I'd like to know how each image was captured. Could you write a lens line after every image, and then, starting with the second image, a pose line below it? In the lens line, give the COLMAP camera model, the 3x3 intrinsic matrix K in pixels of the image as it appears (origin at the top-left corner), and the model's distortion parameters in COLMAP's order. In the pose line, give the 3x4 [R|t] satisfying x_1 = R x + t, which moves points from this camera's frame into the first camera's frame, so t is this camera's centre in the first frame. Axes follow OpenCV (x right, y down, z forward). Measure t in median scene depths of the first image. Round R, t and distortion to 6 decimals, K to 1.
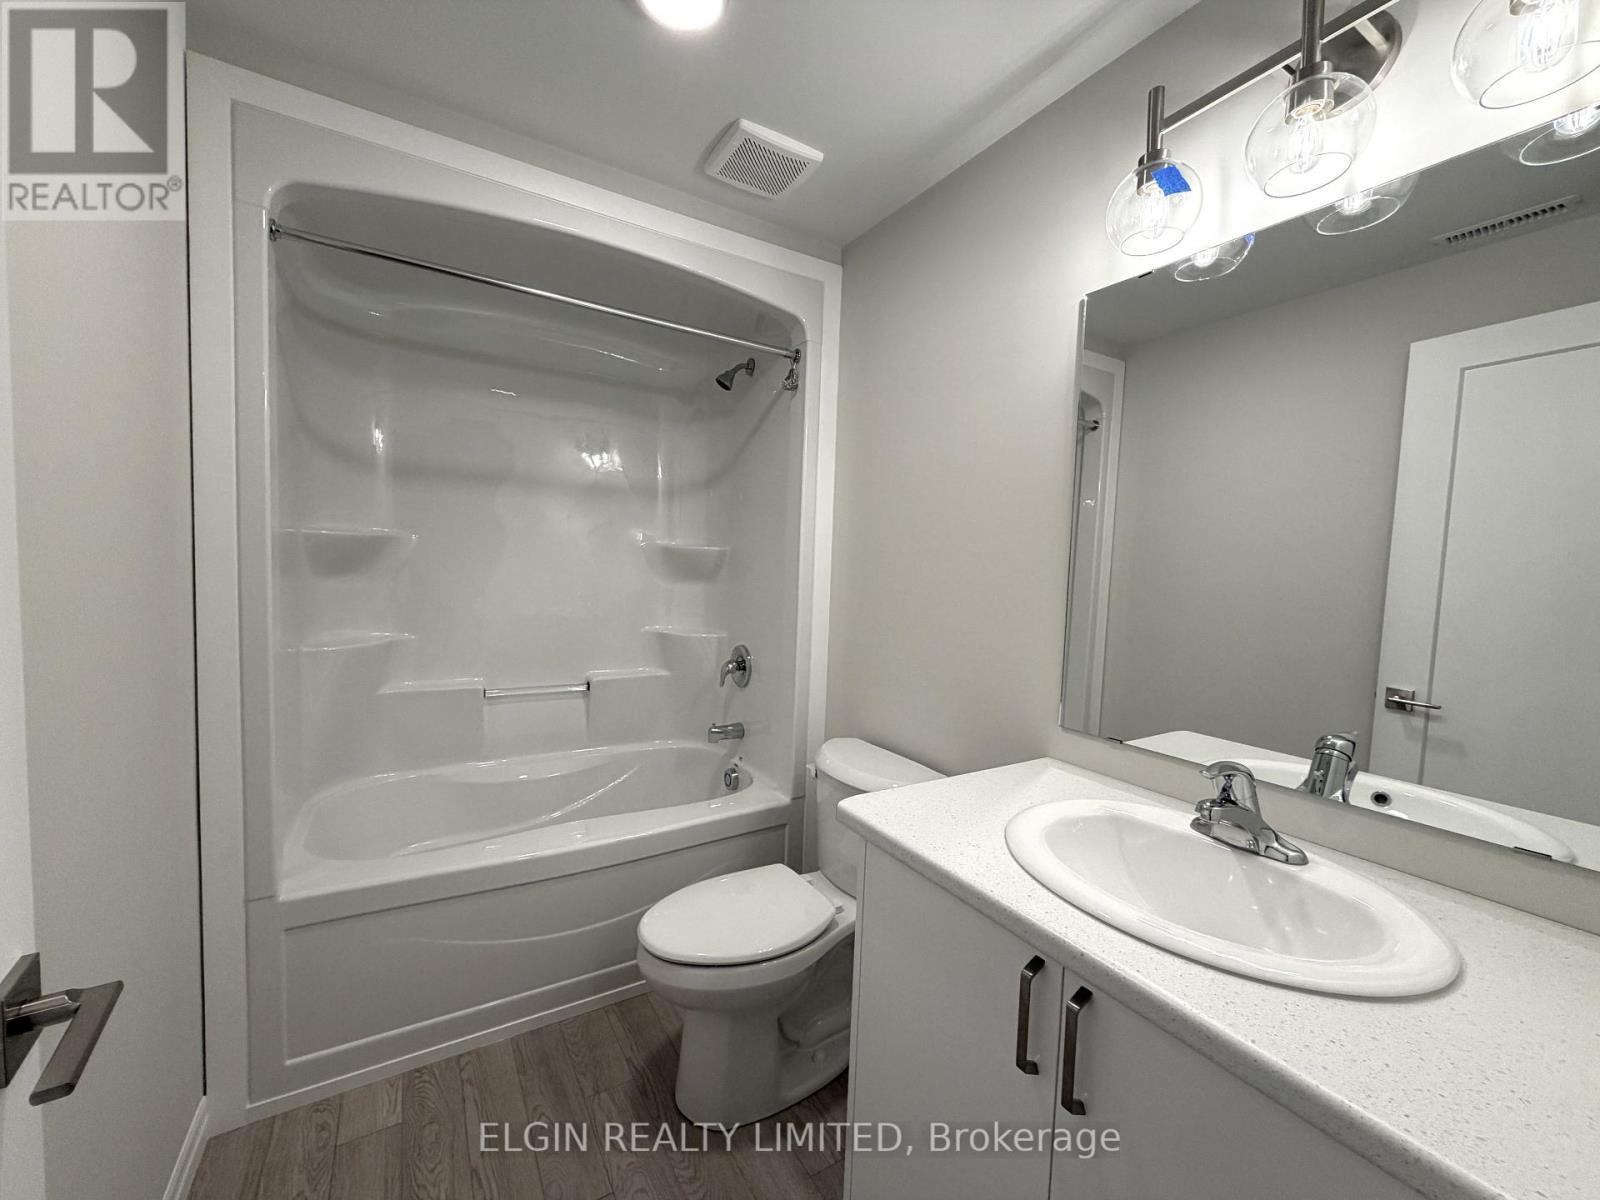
lens RADIAL K [[650.1, 0, 789.0], [0, 650.1, 598.7], [0, 0, 1]] dist [0.000122, -0.000330]
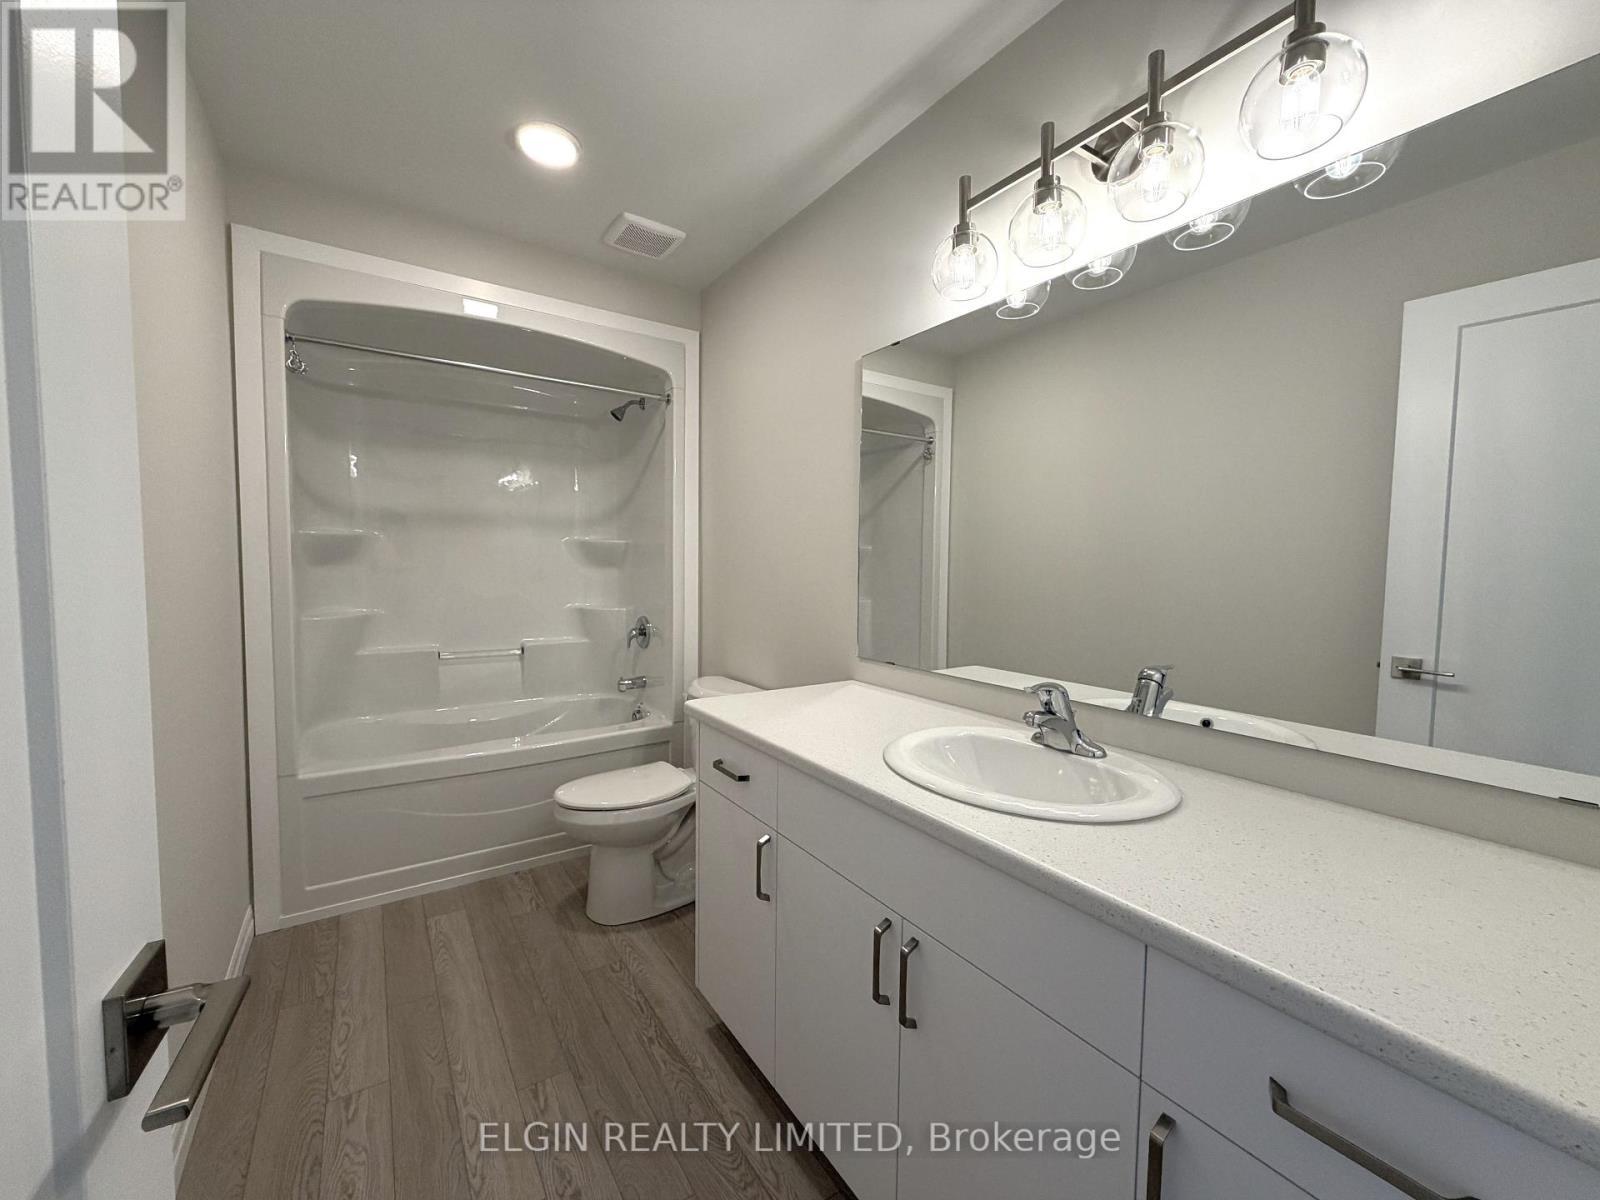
lens RADIAL K [[642.8, 0, 795.7], [0, 642.8, 600.0], [0, 0, 1]] dist [-0.000652, -0.000015]
pose [[0.998685, -0.022179, 0.046231, 0.175462], [0.020951, 0.999419, 0.026868, 0.011498], [-0.046800, -0.025864, 0.998569, -0.298223]]
